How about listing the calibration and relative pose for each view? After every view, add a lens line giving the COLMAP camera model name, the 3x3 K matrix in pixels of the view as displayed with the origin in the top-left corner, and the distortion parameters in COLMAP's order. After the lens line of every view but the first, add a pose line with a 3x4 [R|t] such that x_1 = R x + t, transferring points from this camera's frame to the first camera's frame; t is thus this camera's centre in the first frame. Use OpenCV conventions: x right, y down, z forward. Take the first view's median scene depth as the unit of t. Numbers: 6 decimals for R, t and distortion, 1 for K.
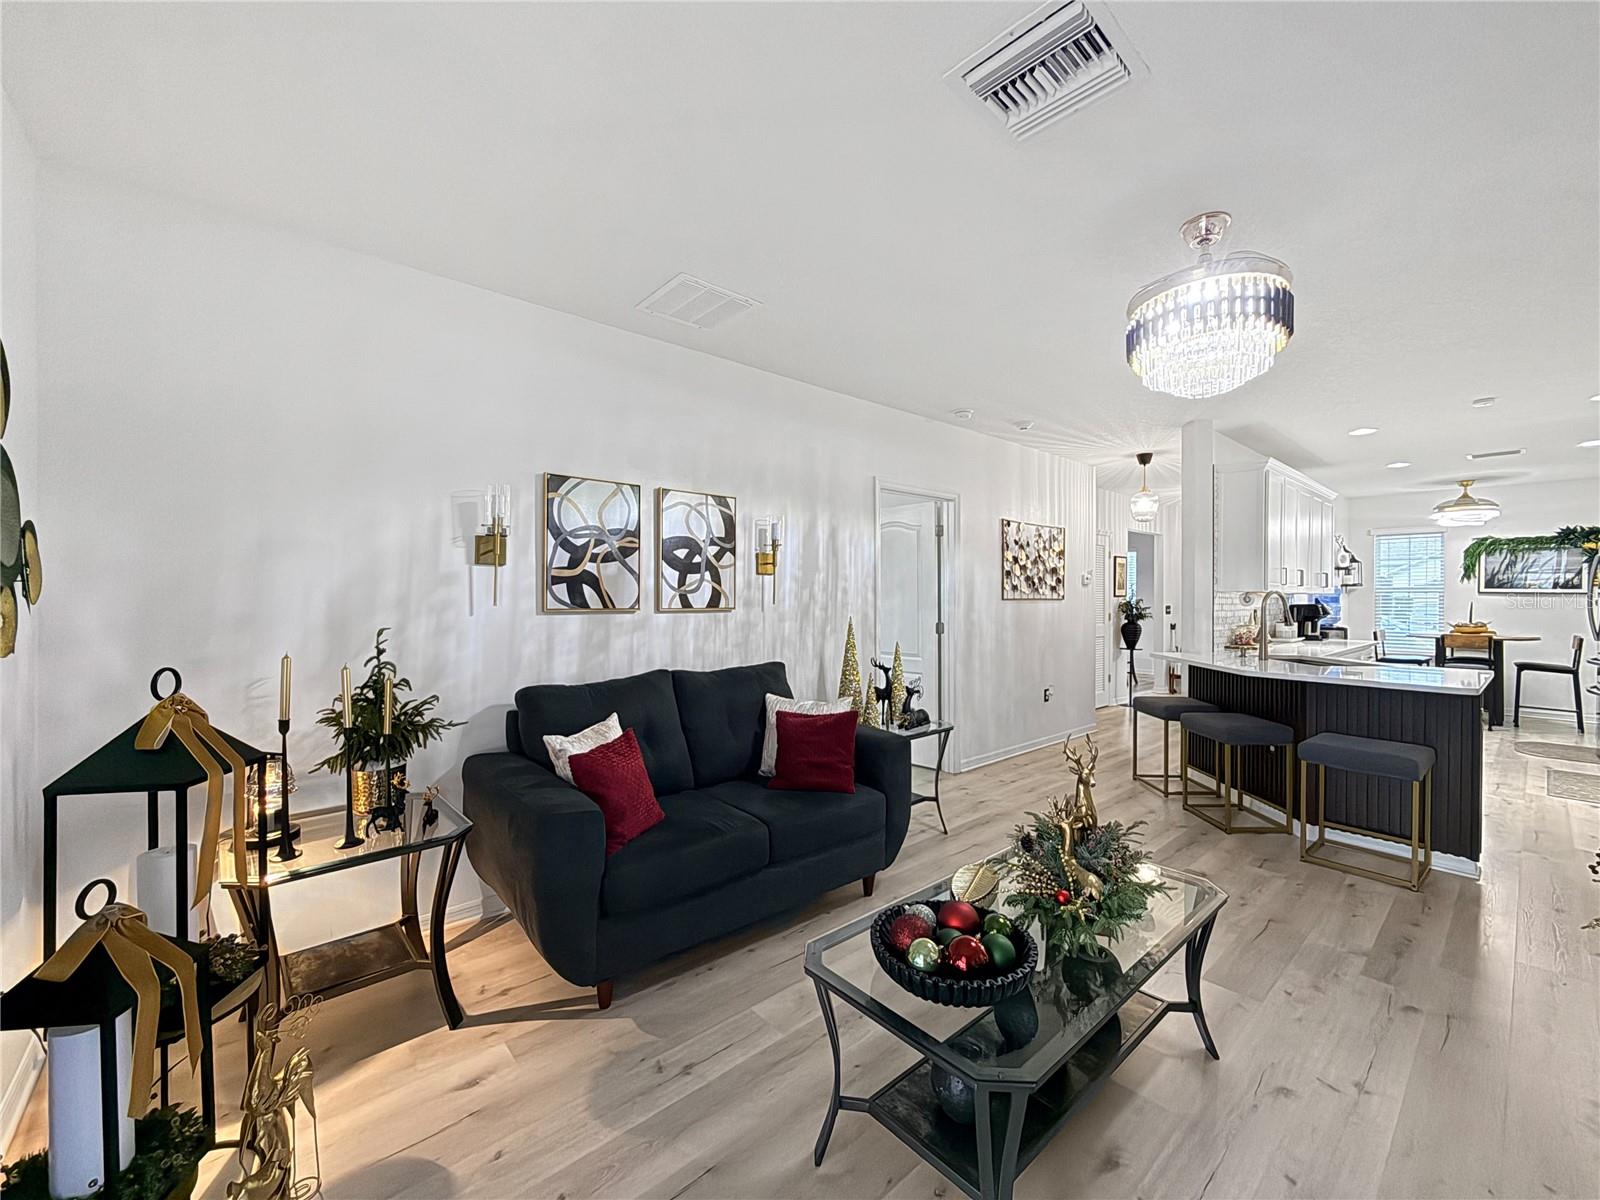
lens RADIAL K [[643.8, 0, 800.0], [0, 643.8, 600.0], [0, 0, 1]] dist [0.000783, 0.000046]
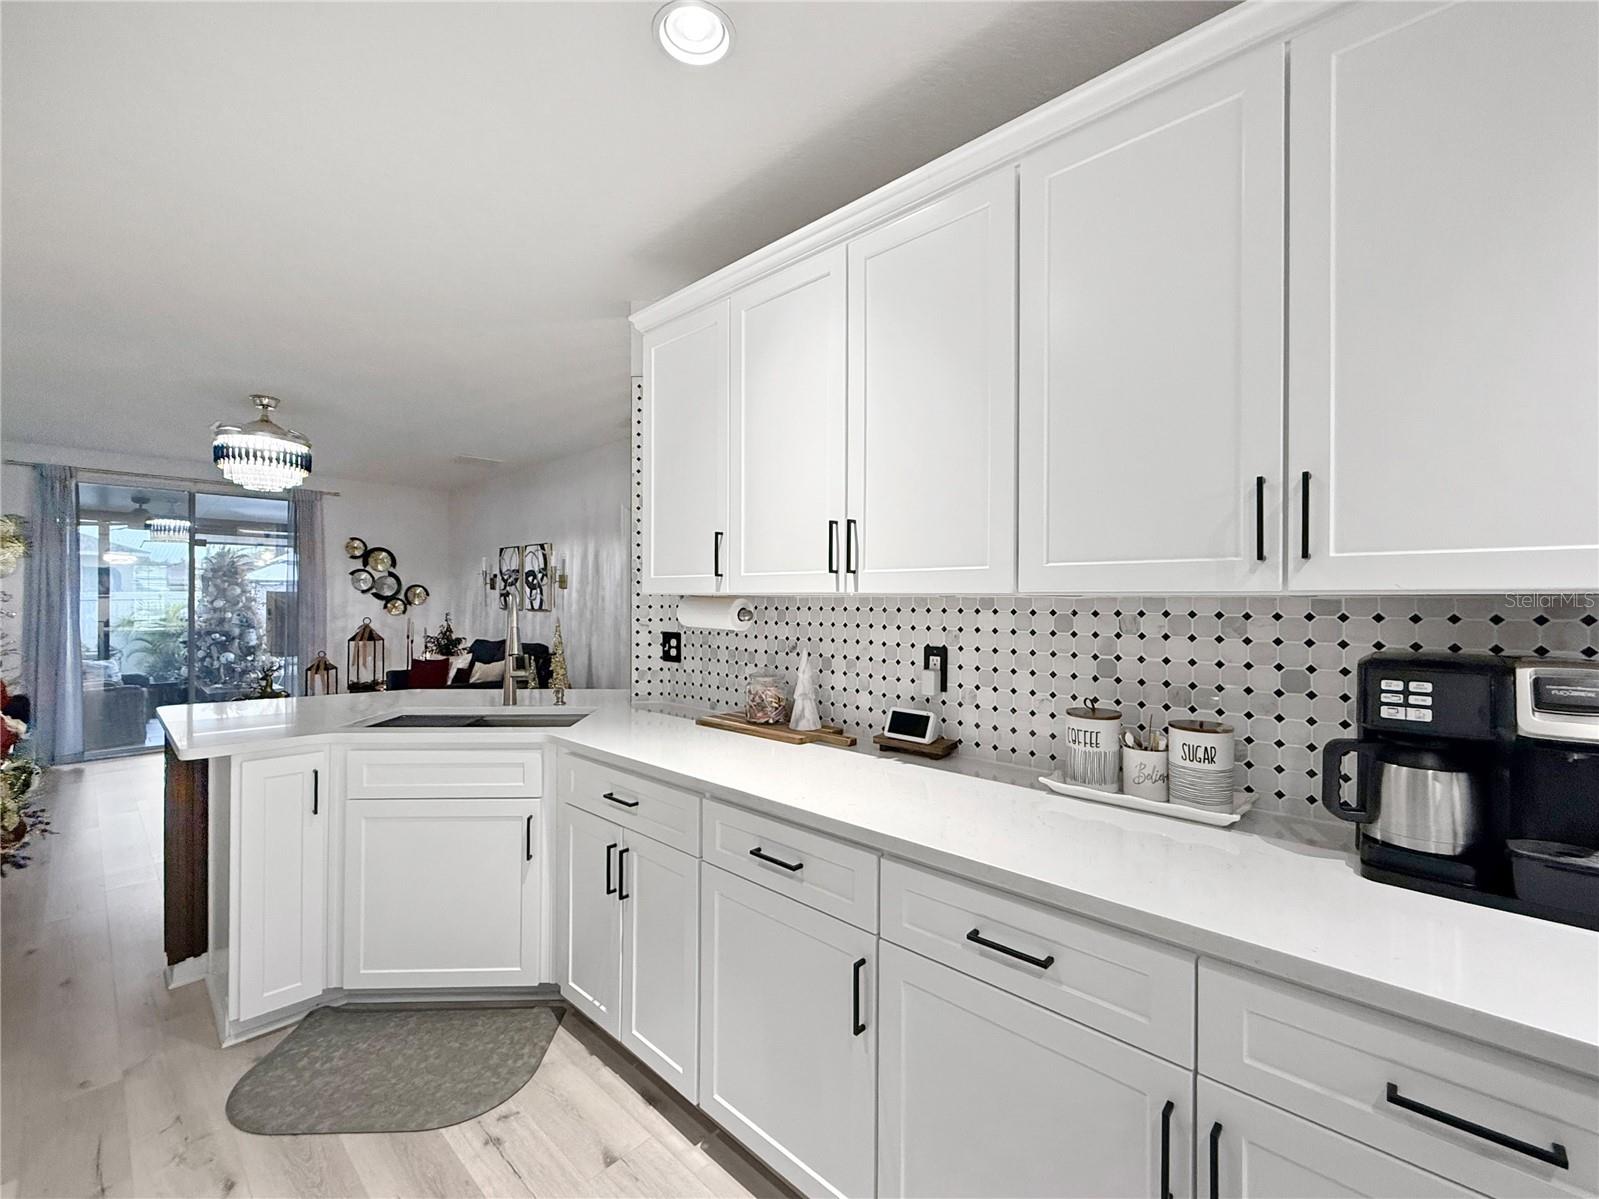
lens RADIAL K [[686.3, 0, 799.5], [0, 686.3, 599.5], [0, 0, 1]] dist [-0.000542, 0.000108]
pose [[0.090470, -0.003643, -0.995893, 1.734897], [-0.008206, 0.999957, -0.004403, -0.011350], [0.995865, 0.008570, 0.090436, 1.497434]]
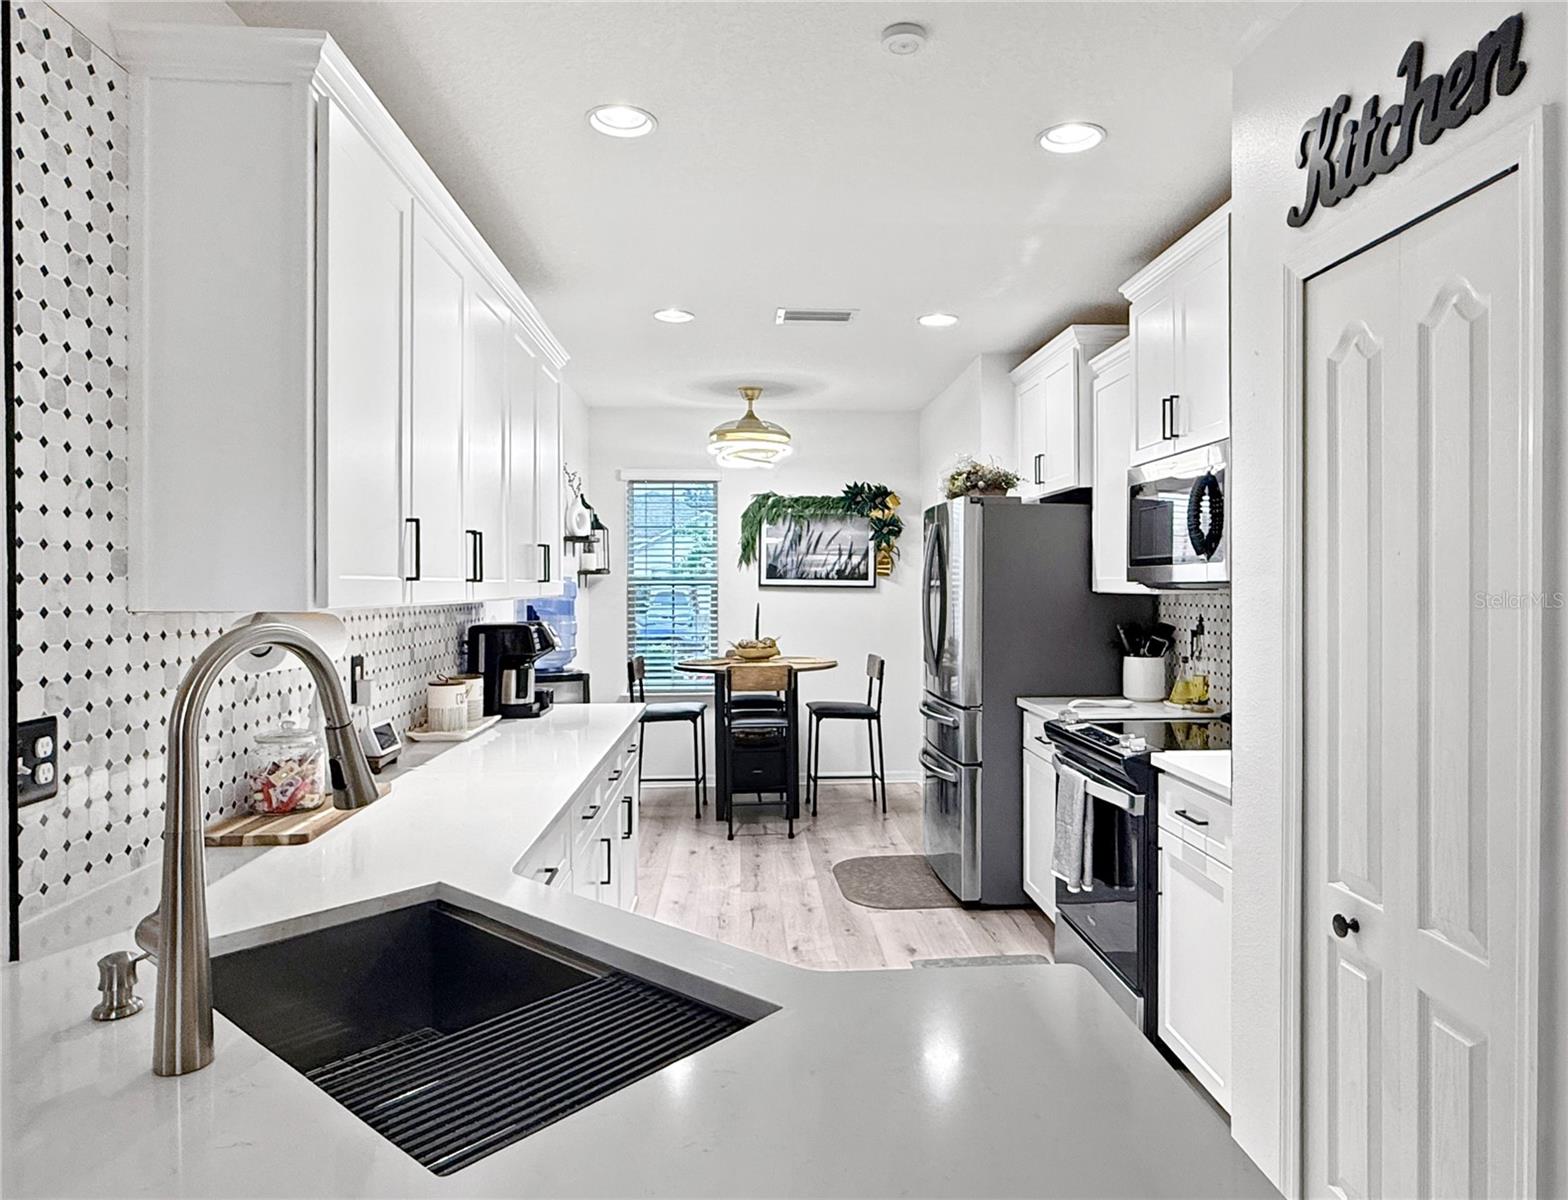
lens RADIAL K [[995.6, 0, 824.6], [0, 995.6, 588.6], [0, 0, 1]] dist [-0.001485, -0.000389]
pose [[0.591259, -0.010169, 0.806418, 0.757388], [0.008679, 0.999943, 0.006246, -0.031038], [-0.806435, 0.003306, 0.591313, 0.892979]]
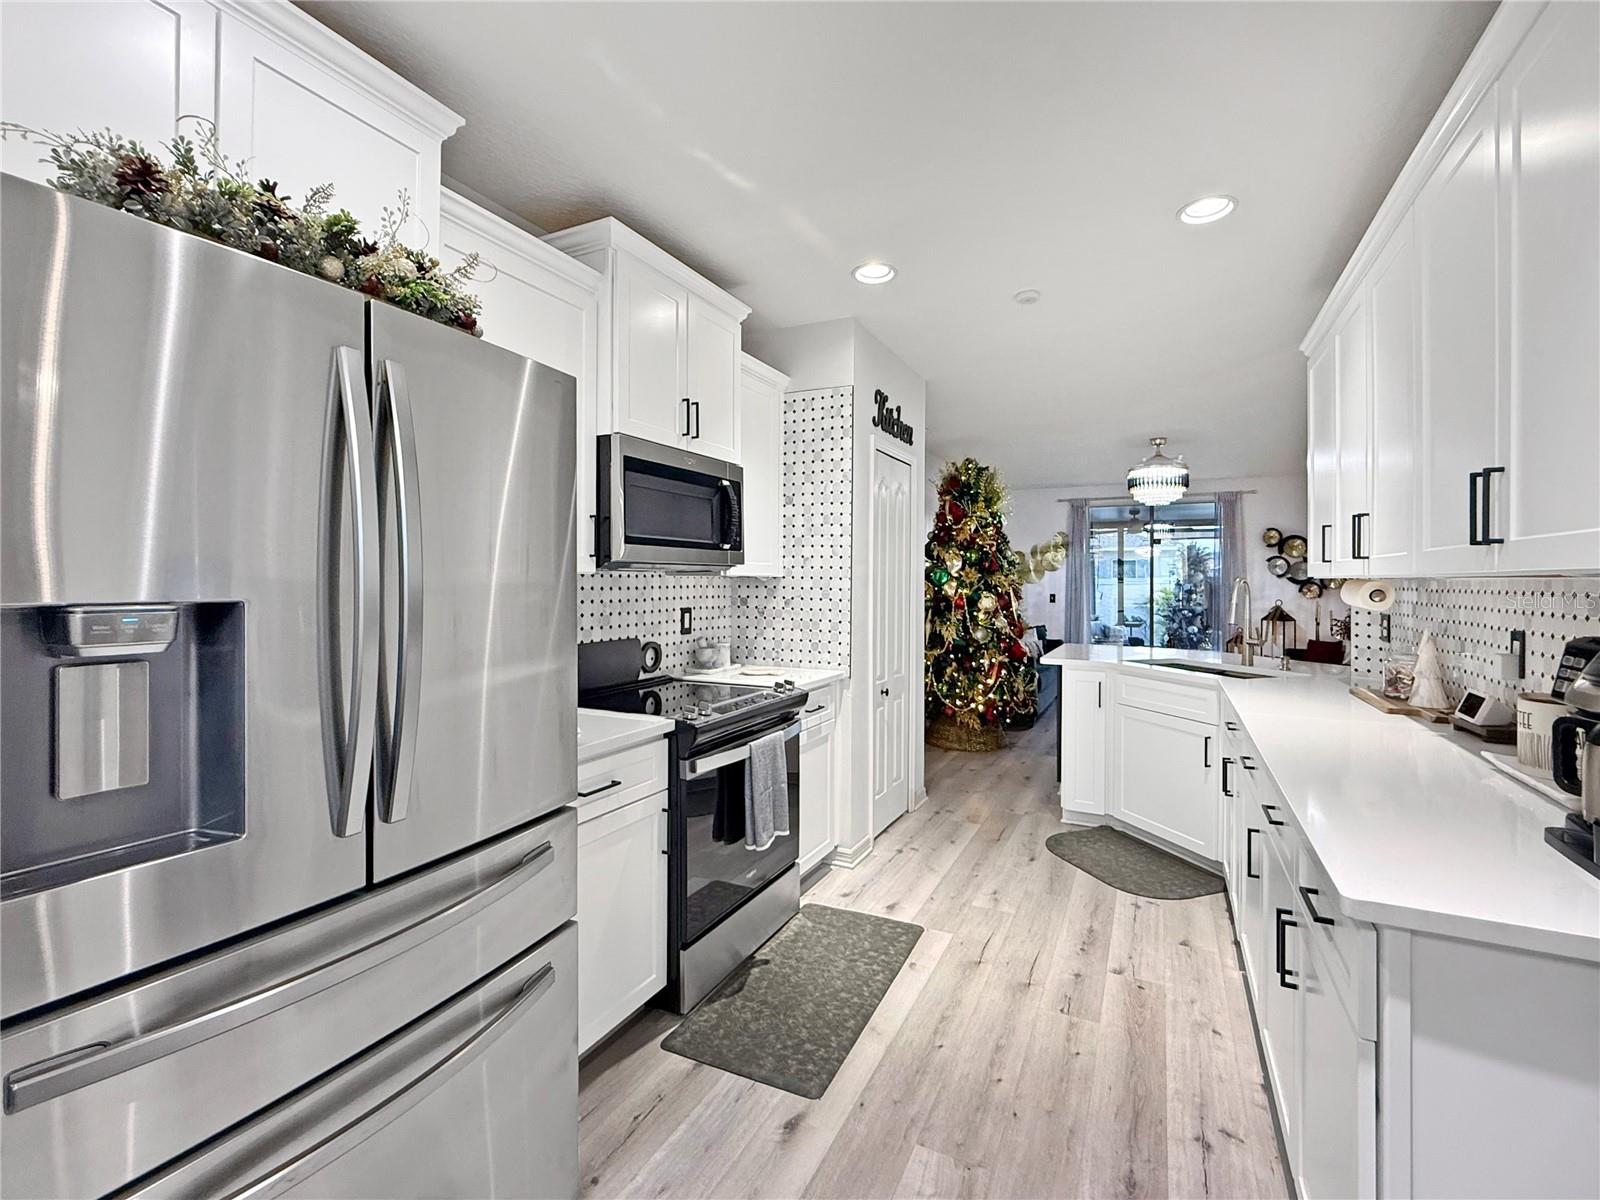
lens RADIAL K [[716.4, 0, 816.9], [0, 716.4, 584.8], [0, 0, 1]] dist [-0.000951, -0.000280]
pose [[-0.918705, -0.003869, -0.394925, 1.915019], [-0.007615, 0.999940, 0.007919, -0.012574], [0.394870, 0.010282, -0.918679, 1.966062]]
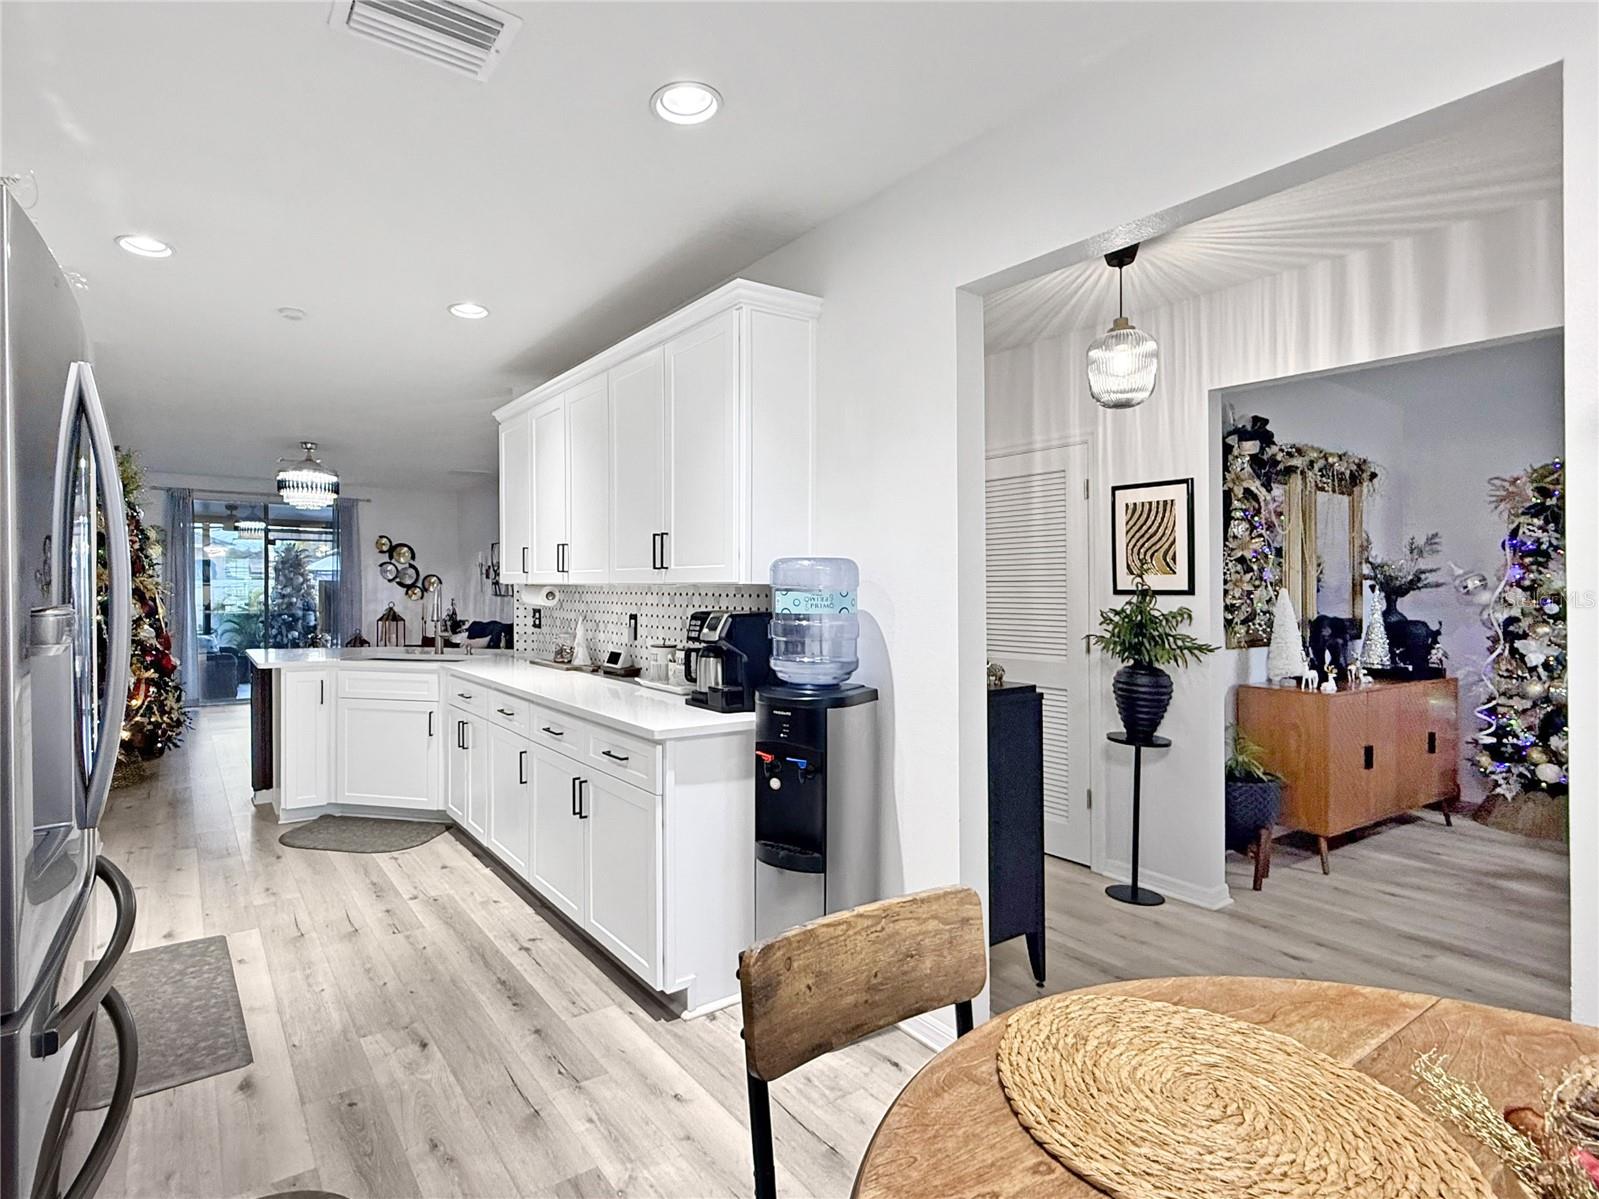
lens RADIAL K [[802.7, 0, 722.6], [0, 802.7, 604.8], [0, 0, 1]] dist [-0.000718, -0.000431]
pose [[-0.120505, 0.015995, -0.992584, 2.304425], [-0.011862, 0.999776, 0.017551, -0.010721], [0.992642, 0.013889, -0.120288, 1.928939]]
